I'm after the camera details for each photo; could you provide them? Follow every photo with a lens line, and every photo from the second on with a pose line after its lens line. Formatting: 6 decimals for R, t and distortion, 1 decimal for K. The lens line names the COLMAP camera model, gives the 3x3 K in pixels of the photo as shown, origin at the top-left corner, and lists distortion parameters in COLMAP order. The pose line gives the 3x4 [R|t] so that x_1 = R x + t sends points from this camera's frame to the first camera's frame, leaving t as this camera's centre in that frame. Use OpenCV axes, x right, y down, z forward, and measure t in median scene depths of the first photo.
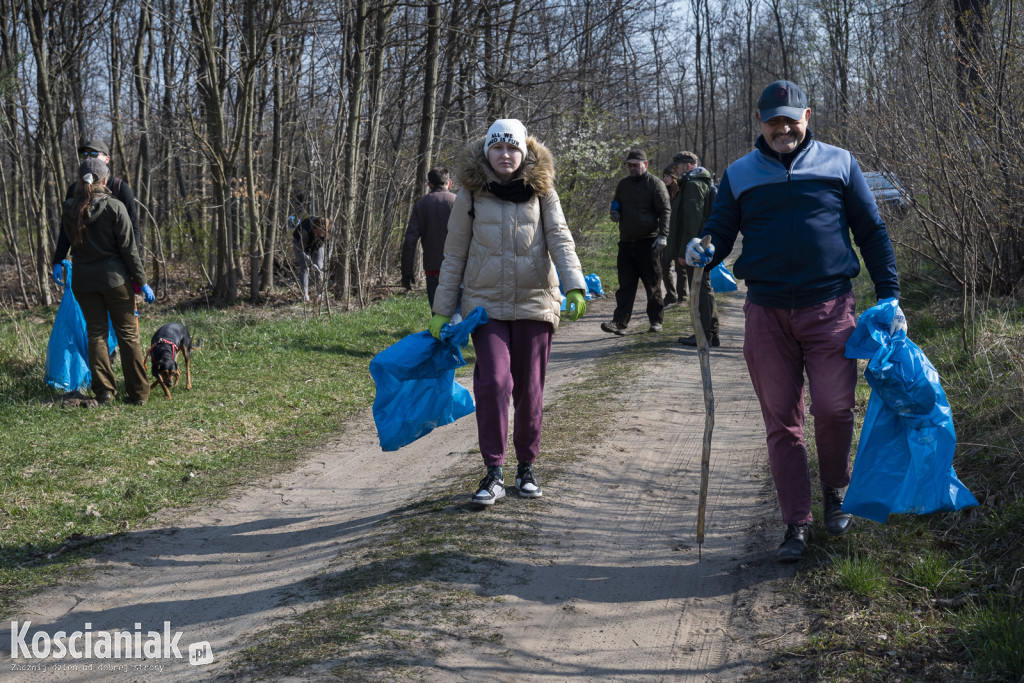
lens RADIAL K [[5086.7, 0, 512.0], [0, 5086.7, 341.5], [0, 0, 1]] dist [0.019259, 6.094226]
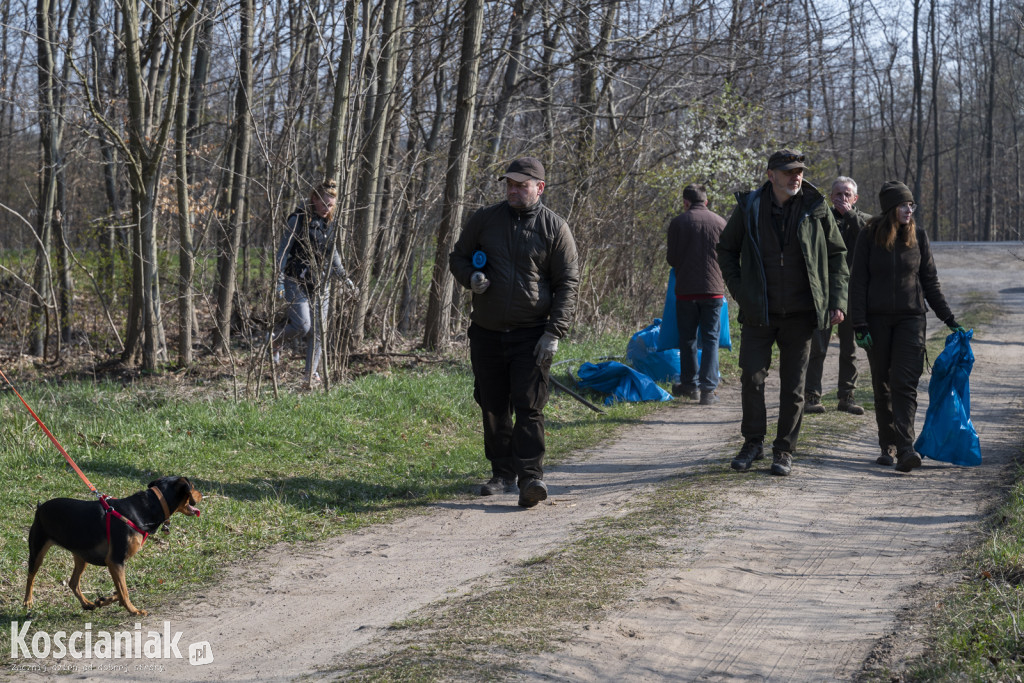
lens RADIAL K [[5086.7, 0, 512.0], [0, 5086.7, 341.5], [0, 0, 1]] dist [0.019259, 6.094226]
pose [[0.991021, 0.034209, -0.129256, 0.082364], [-0.035479, 0.999342, -0.007539, -0.008683], [0.128913, 0.012057, 0.991583, 0.368562]]
